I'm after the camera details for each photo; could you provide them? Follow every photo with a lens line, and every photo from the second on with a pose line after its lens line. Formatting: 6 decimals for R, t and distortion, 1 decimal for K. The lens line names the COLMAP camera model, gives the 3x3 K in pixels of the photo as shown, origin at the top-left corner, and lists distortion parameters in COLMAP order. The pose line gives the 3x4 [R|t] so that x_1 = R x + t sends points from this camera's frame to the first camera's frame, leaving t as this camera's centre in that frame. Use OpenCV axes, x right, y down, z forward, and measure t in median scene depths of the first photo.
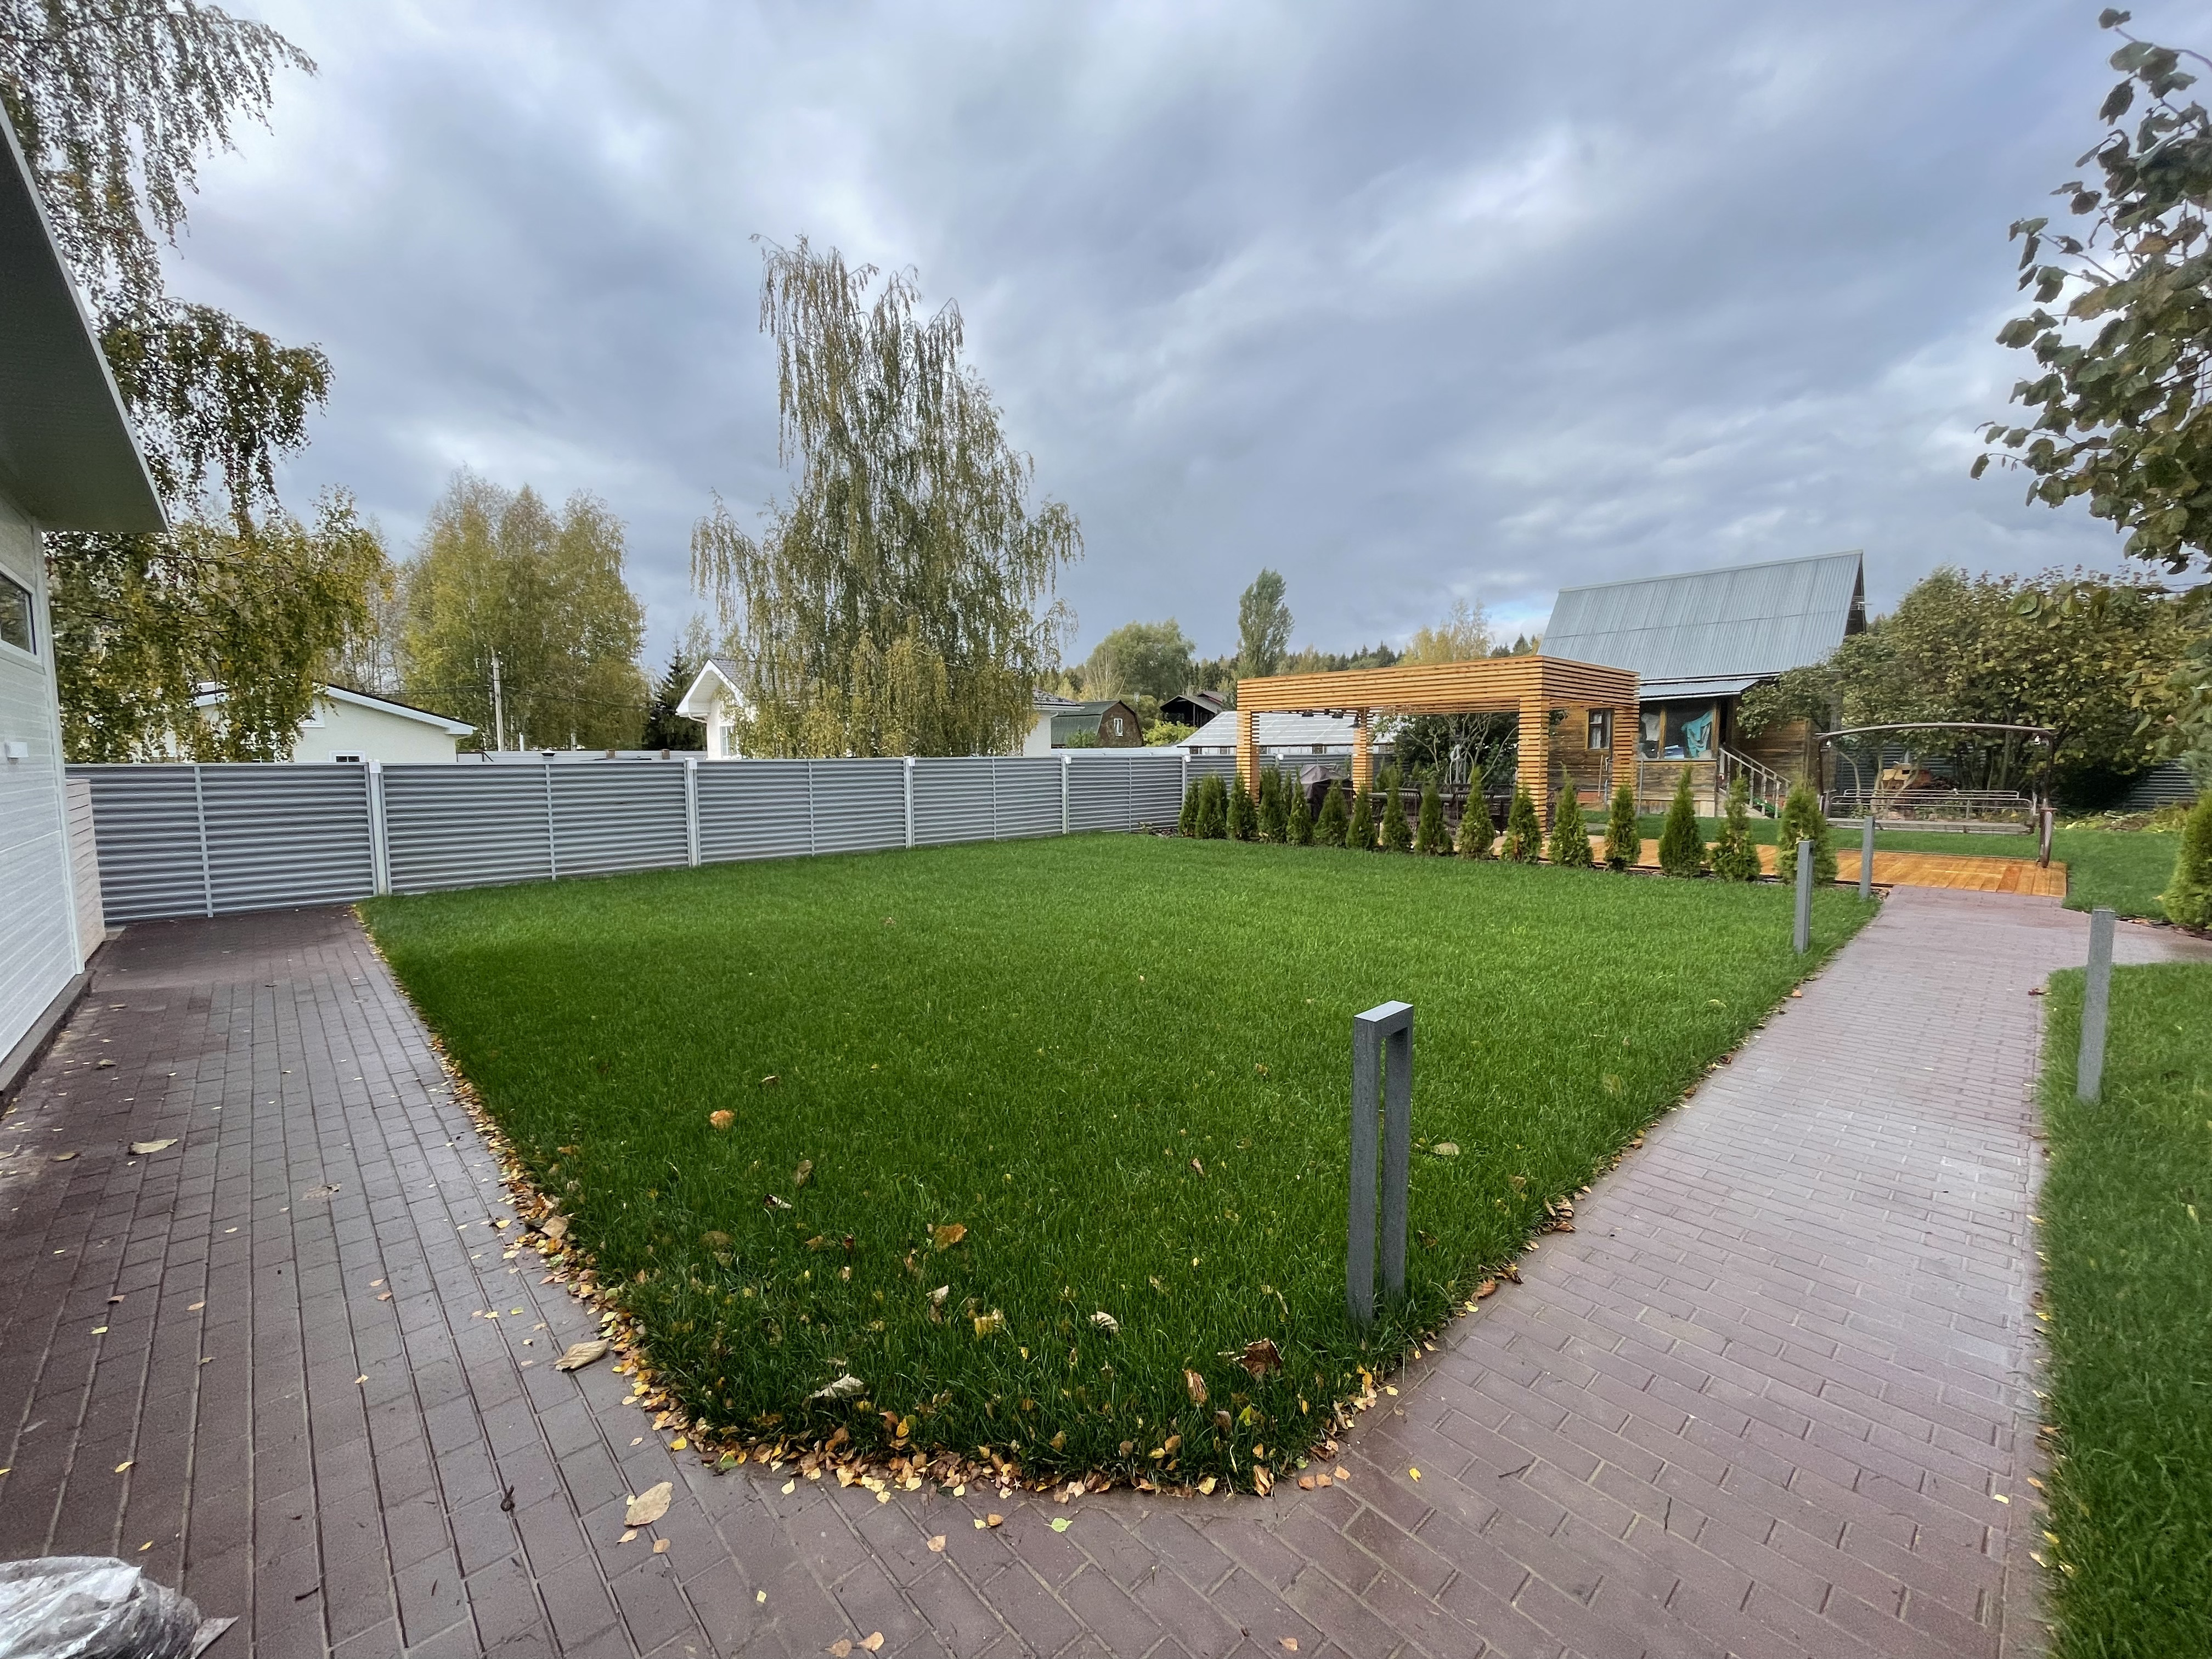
lens RADIAL K [[875.5, 0, 1092.8], [0, 875.5, 826.5], [0, 0, 1]] dist [-0.014143, -0.000490]
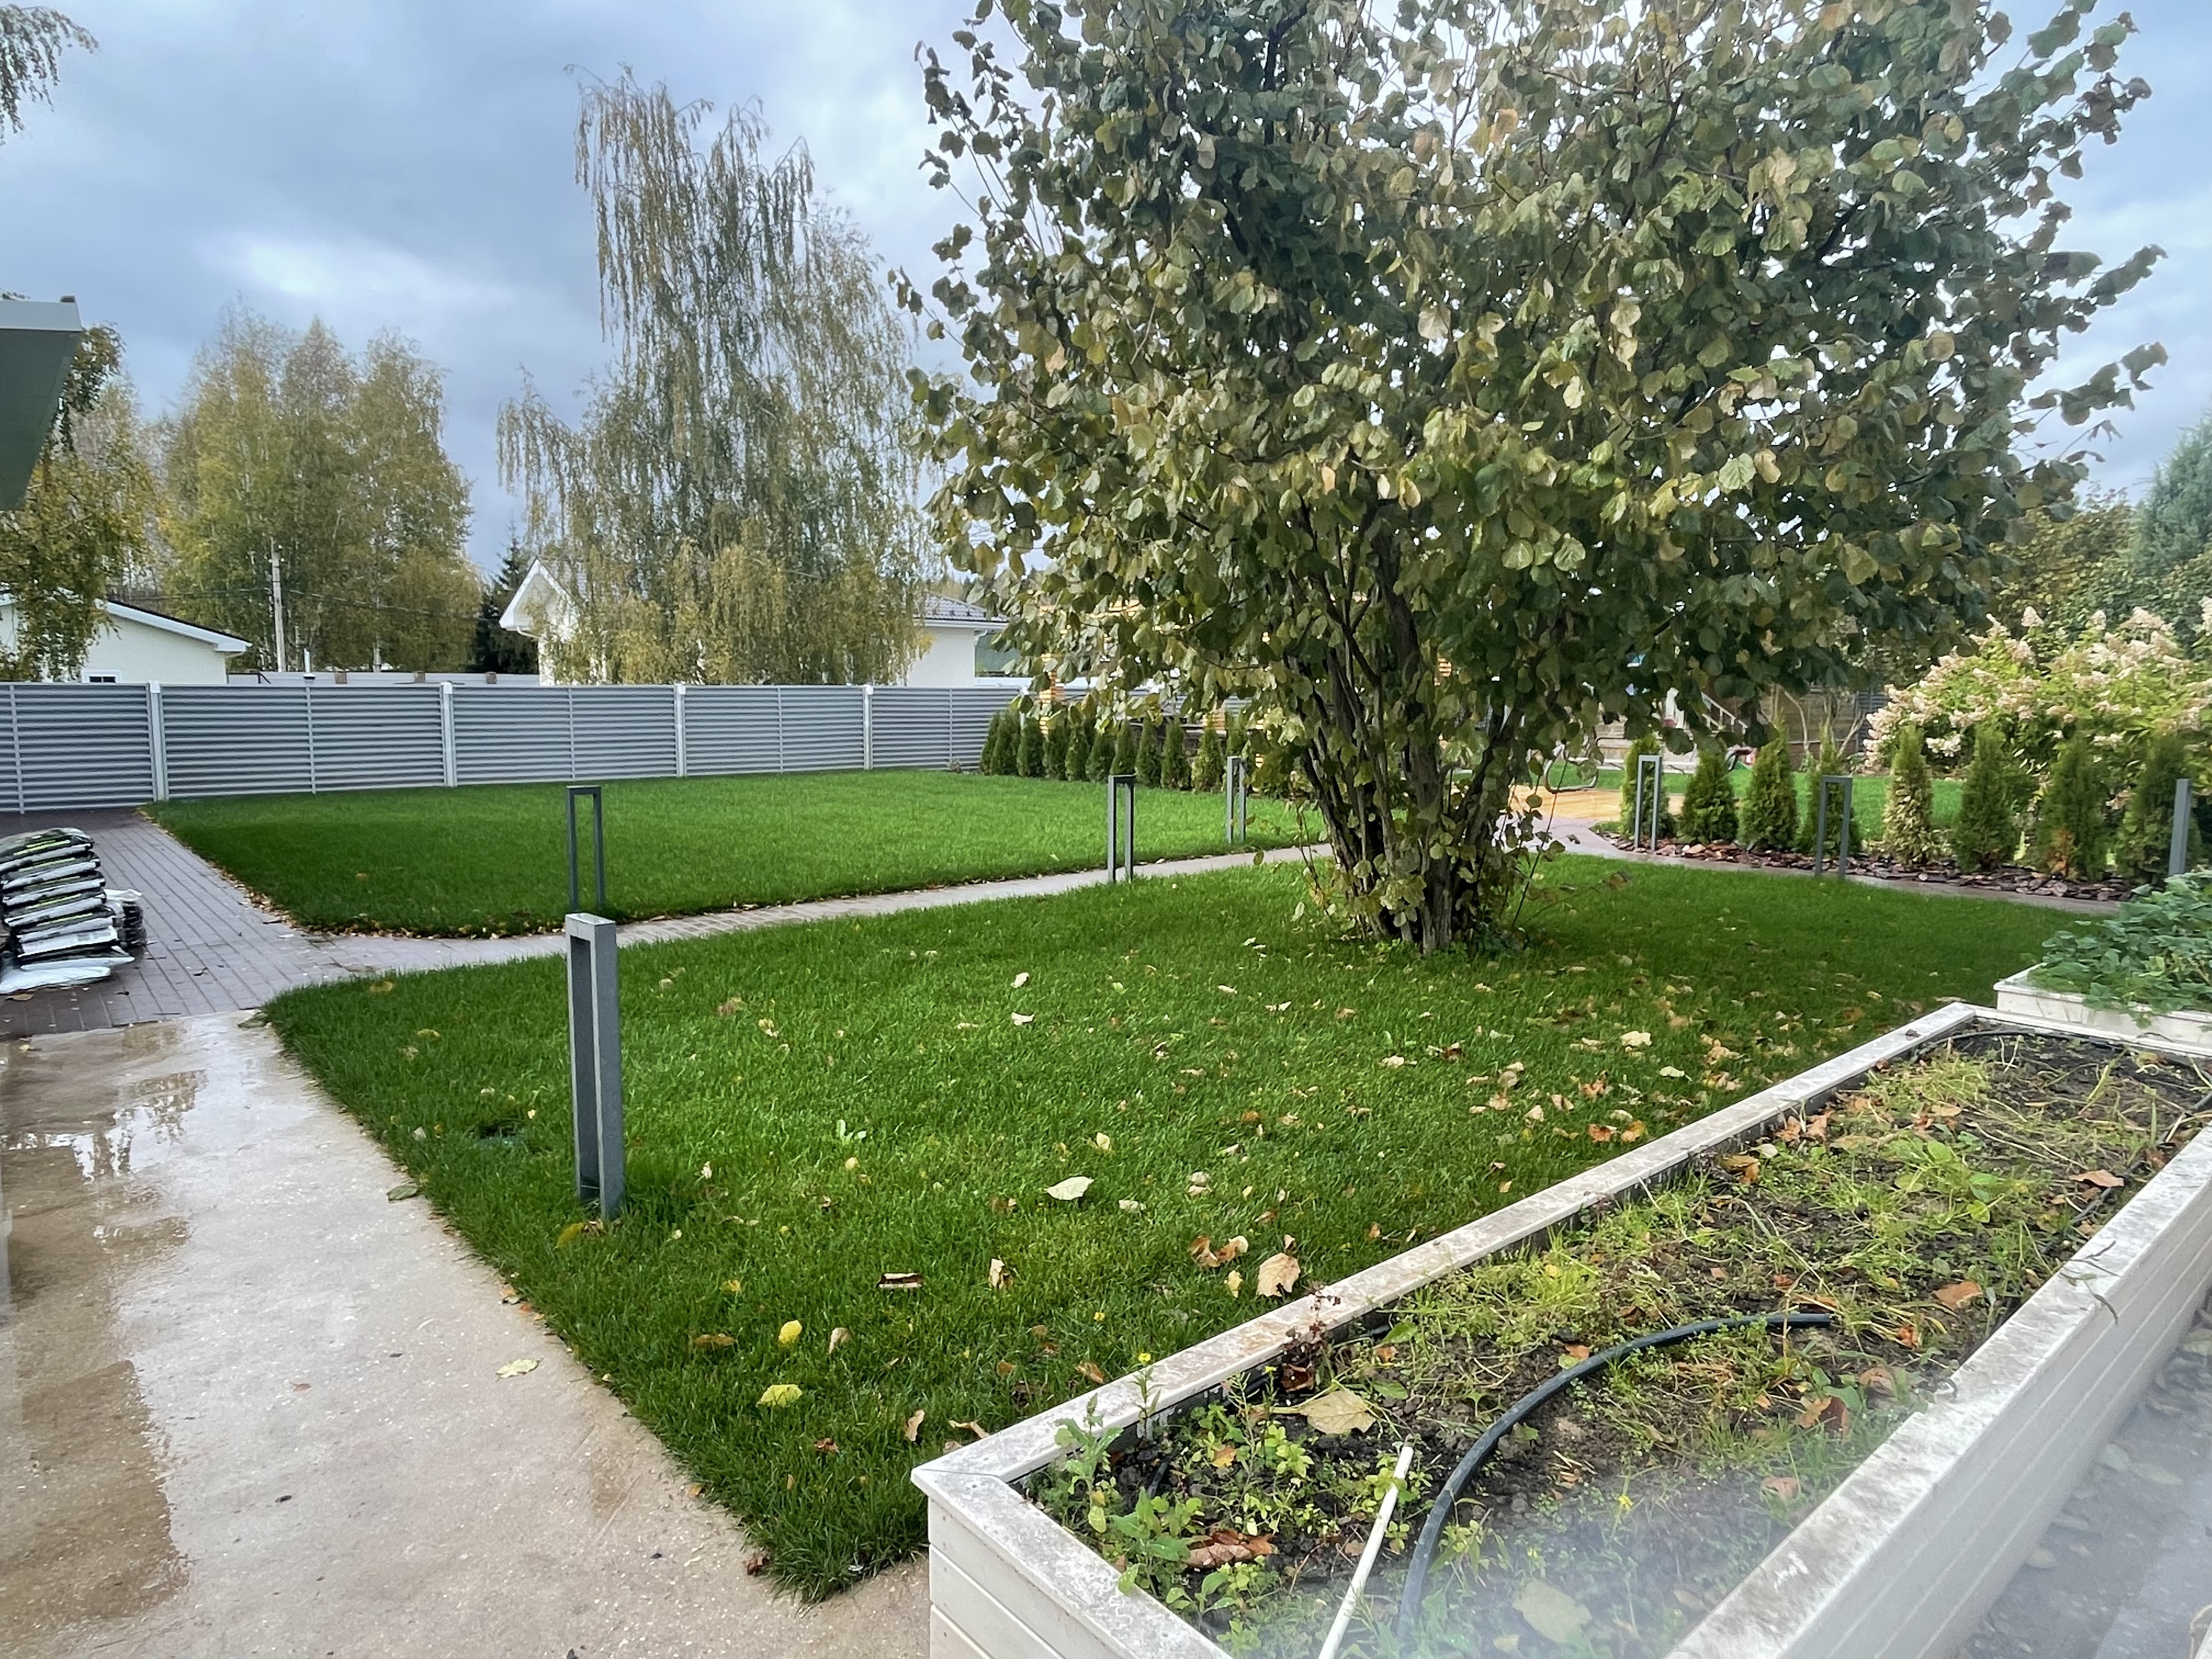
lens RADIAL K [[1326.2, 0, 1110.2], [0, 1326.2, 826.6], [0, 0, 1]] dist [-0.023299, 0.006469]
pose [[0.999034, 0.017049, -0.040514, 0.191957], [-0.016074, 0.999576, 0.024287, 0.020199], [0.040911, -0.023612, 0.998884, -0.261010]]
